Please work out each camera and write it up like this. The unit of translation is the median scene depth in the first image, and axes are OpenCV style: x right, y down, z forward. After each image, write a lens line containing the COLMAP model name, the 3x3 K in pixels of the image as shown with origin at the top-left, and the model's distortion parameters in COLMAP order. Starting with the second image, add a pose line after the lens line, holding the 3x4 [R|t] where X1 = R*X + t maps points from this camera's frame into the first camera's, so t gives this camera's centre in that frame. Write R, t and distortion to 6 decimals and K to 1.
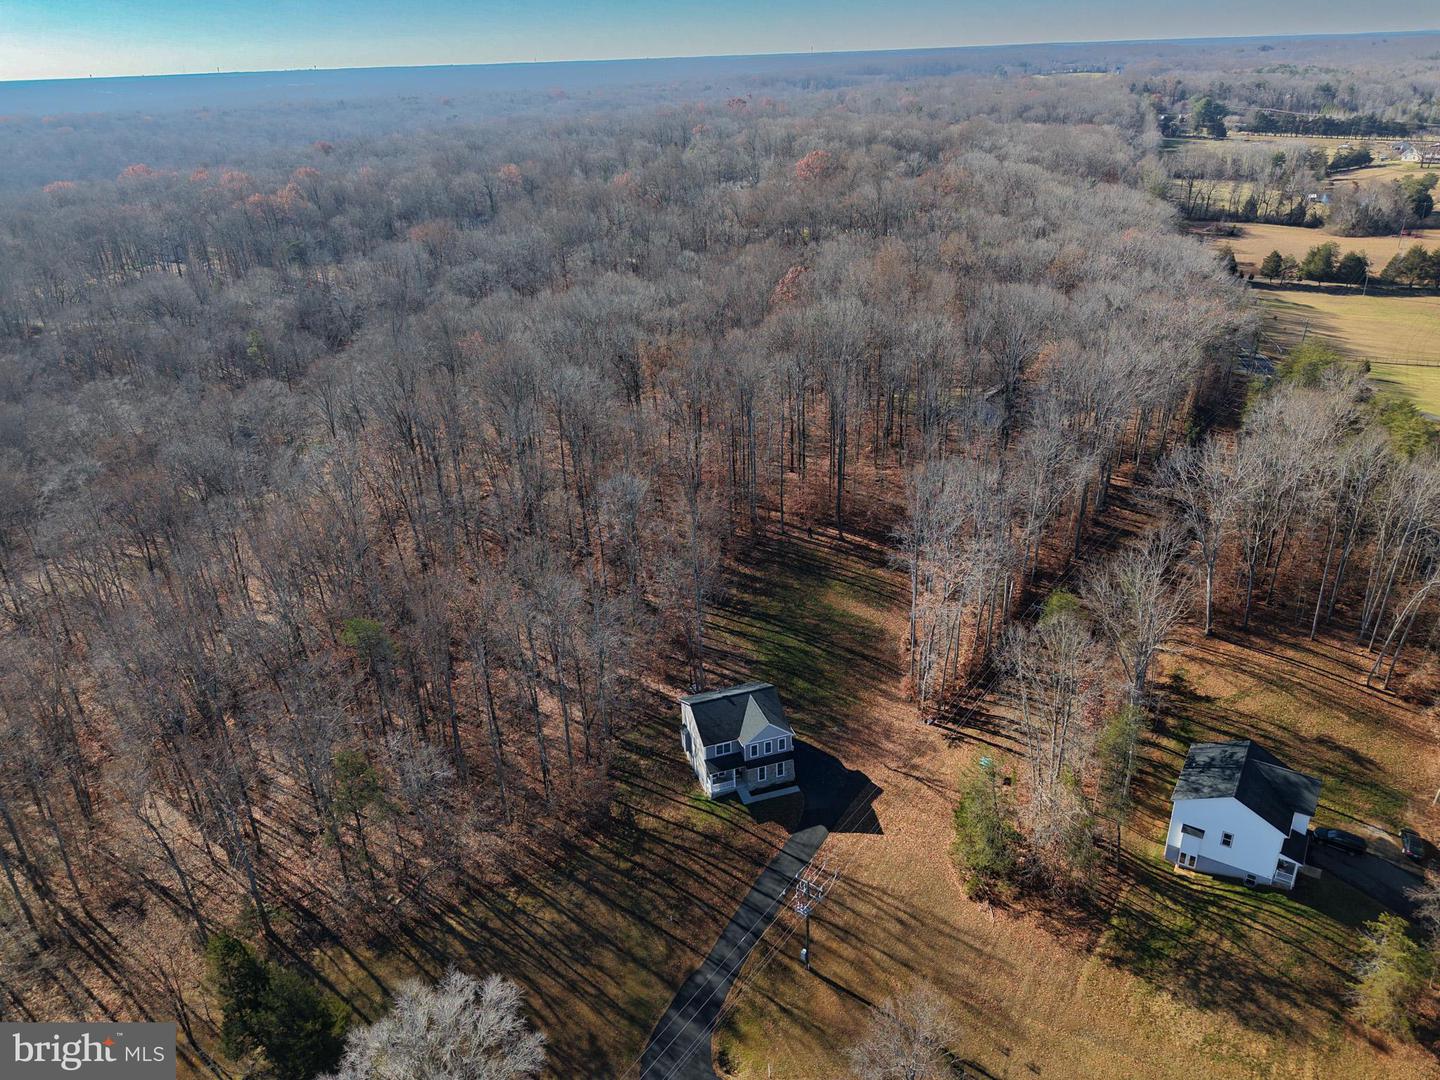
lens RADIAL K [[1049.0, 0, 716.5], [0, 1049.0, 484.2], [0, 0, 1]] dist [0.007448, -0.000068]
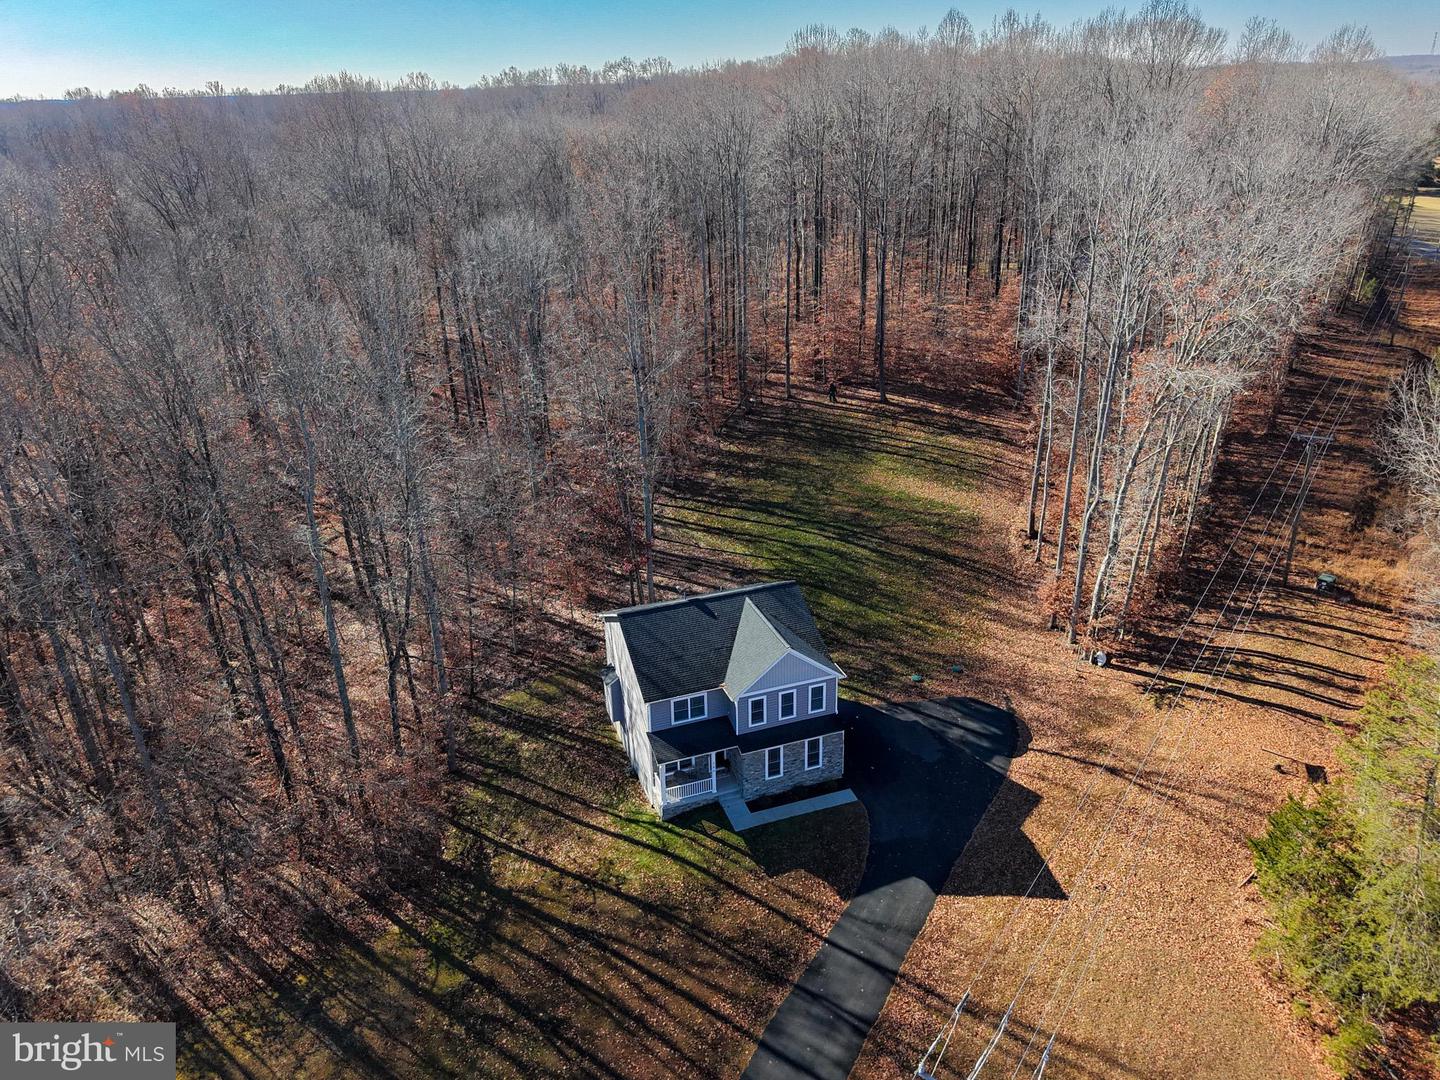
lens RADIAL K [[1024.4, 0, 717.8], [0, 1024.4, 513.1], [0, 0, 1]] dist [0.002942, -0.001578]
pose [[0.999740, -0.002878, 0.022630, 0.008960], [0.002864, 0.999996, 0.000636, 0.164491], [-0.022632, -0.000571, 0.999744, 0.547358]]
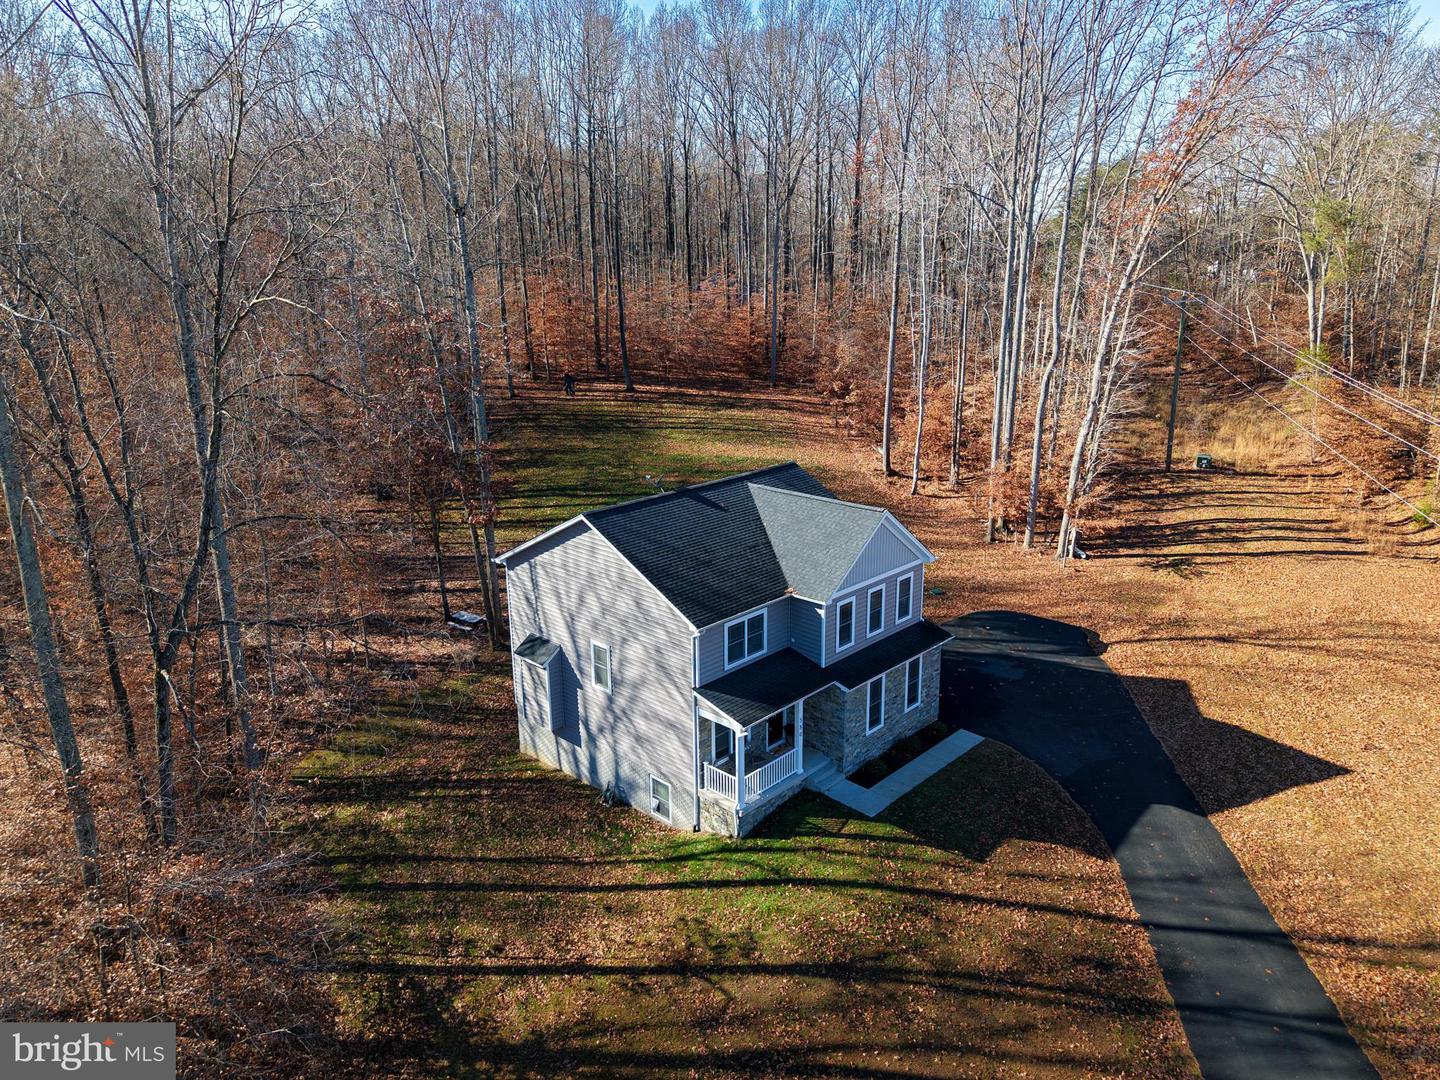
lens RADIAL K [[997.5, 0, 717.7], [0, 997.5, 489.1], [0, 0, 1]] dist [0.001342, -0.000856]
pose [[0.883677, -0.091841, 0.458999, -0.113126], [0.166567, 0.978078, -0.124974, 0.241008], [-0.437459, 0.186891, 0.879603, 0.754409]]
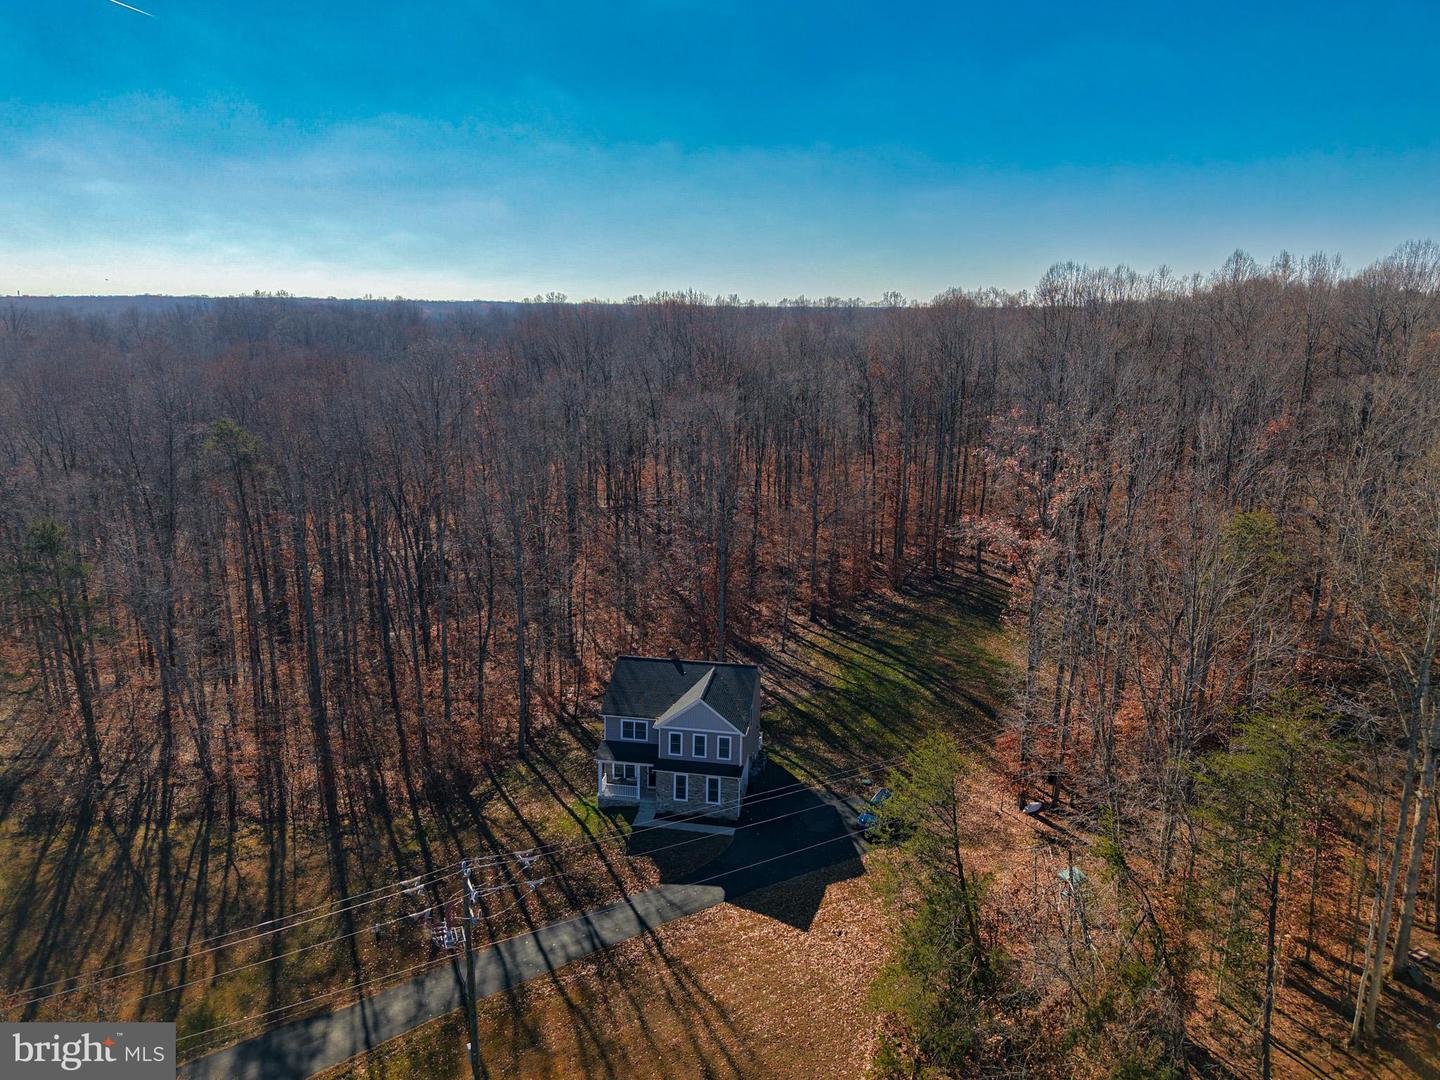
lens RADIAL K [[997.5, 0, 717.7], [0, 997.5, 489.1], [0, 0, 1]] dist [0.001342, -0.000856]
pose [[0.883740, 0.122189, -0.451745, 0.292682], [-0.213623, 0.964201, -0.157107, 0.193426], [0.416376, 0.235345, 0.878205, 0.461753]]
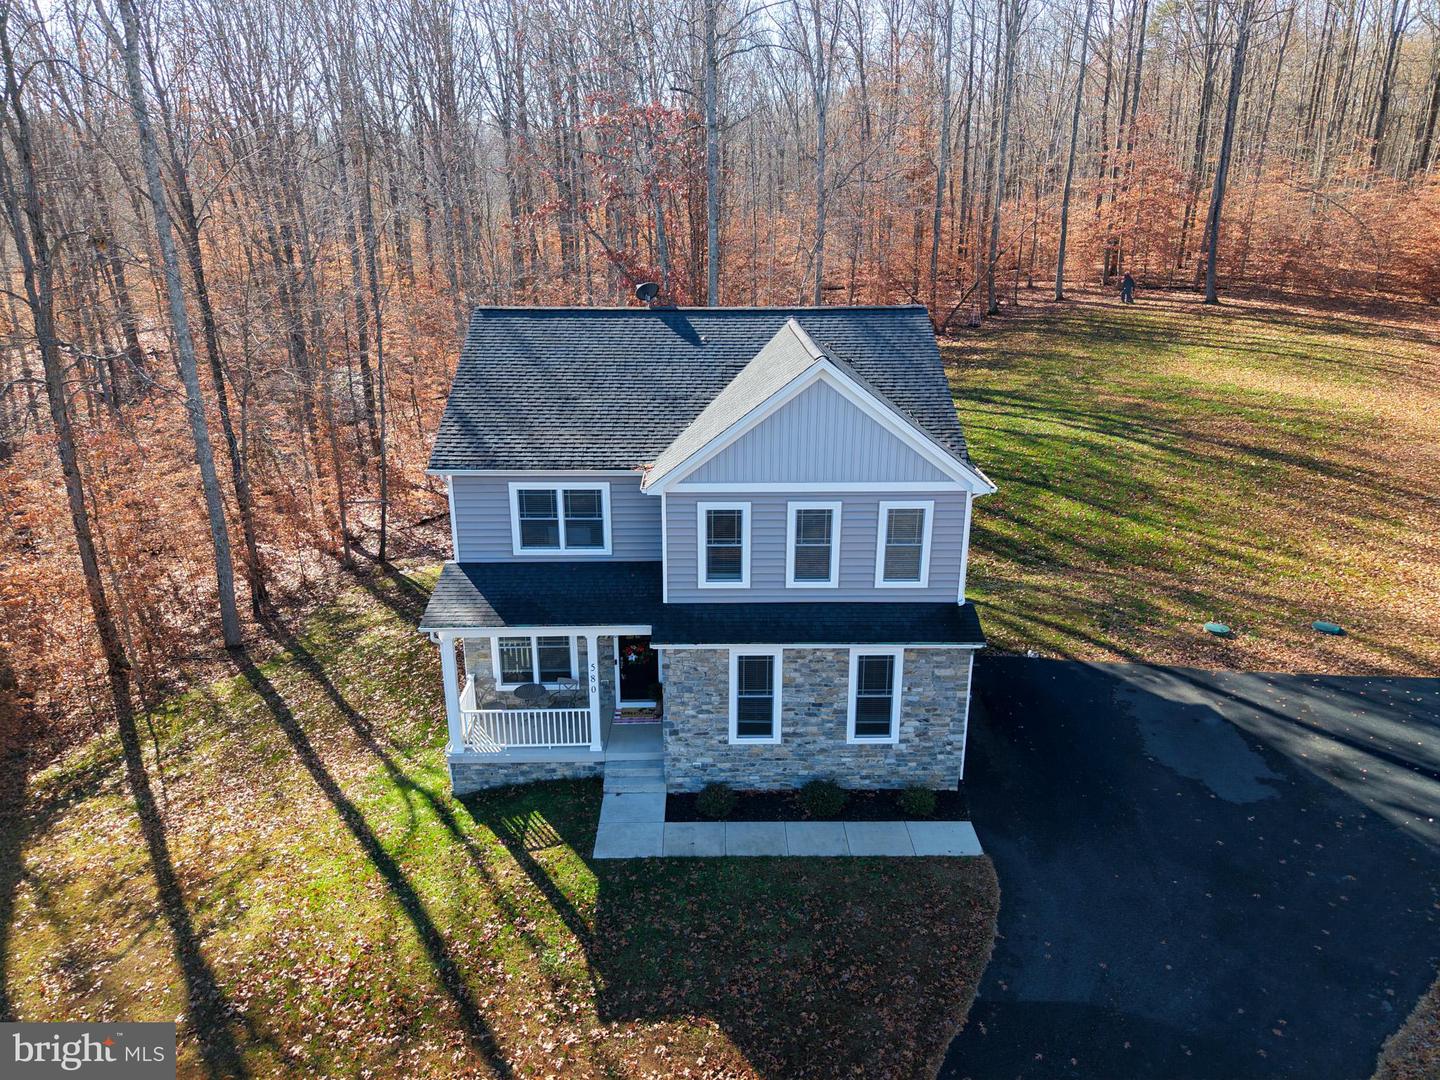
lens RADIAL K [[976.9, 0, 714.0], [0, 976.9, 512.2], [0, 0, 1]] dist [-0.002724, -0.002969]
pose [[0.950809, 0.115390, -0.287484, 0.076445], [-0.138986, 0.988289, -0.062996, 0.253165], [0.276848, 0.099853, 0.955712, 0.834723]]
